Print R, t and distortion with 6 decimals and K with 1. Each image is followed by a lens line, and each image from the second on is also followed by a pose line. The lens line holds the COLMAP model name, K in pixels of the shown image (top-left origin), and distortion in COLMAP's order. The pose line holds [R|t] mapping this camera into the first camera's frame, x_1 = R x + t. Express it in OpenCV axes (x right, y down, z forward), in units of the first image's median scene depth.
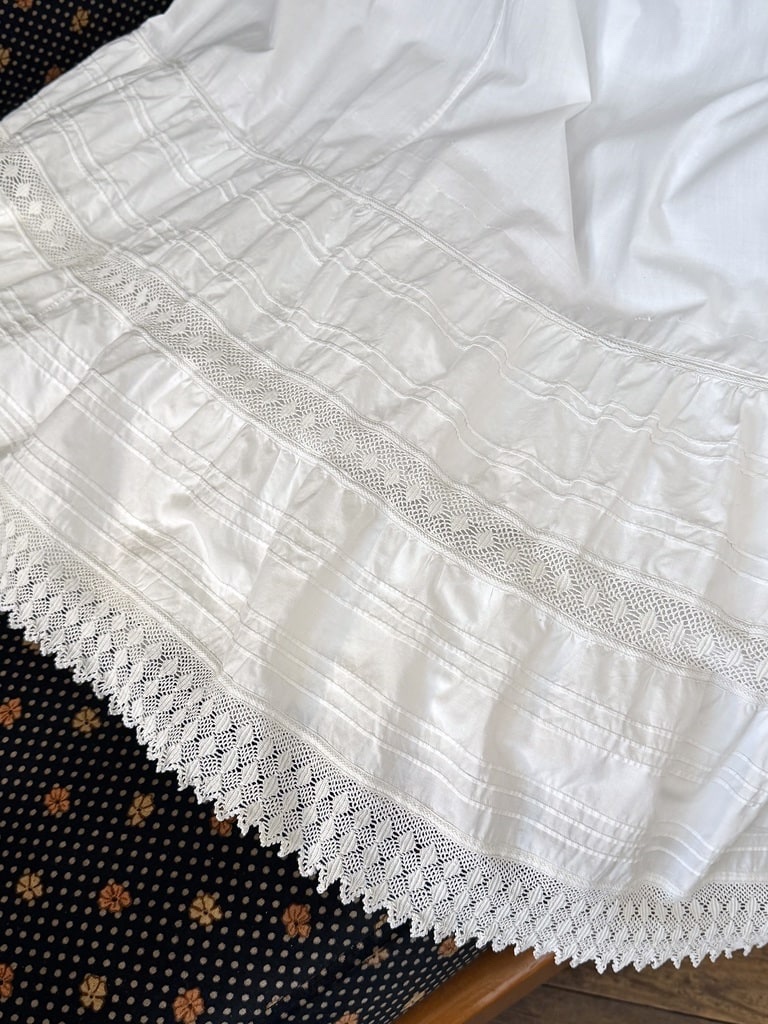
lens RADIAL K [[1036.3, 0, 384.0], [0, 1036.3, 512.0], [0, 0, 1]] dist [0.187305, -0.461008]
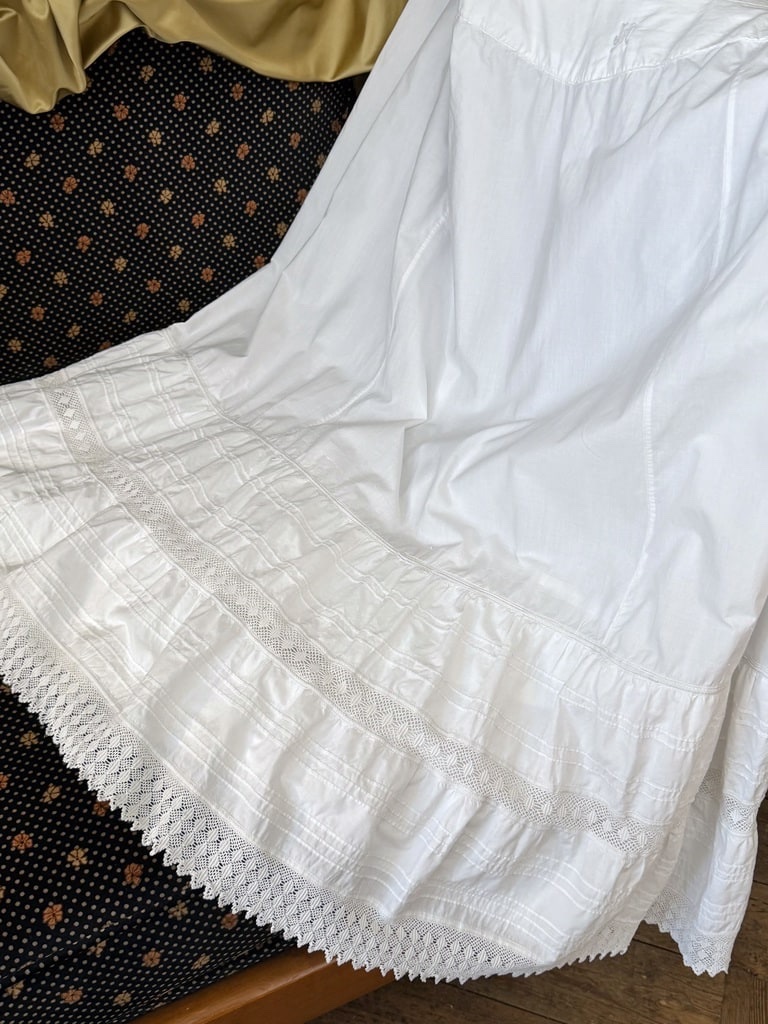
lens RADIAL K [[1036.3, 0, 384.0], [0, 1036.3, 512.0], [0, 0, 1]] dist [0.187305, -0.461008]
pose [[0.986846, 0.161467, -0.007896, 0.192953], [-0.158318, 0.955411, -0.249250, 0.187513], [-0.032702, 0.247222, 0.968407, -0.609947]]
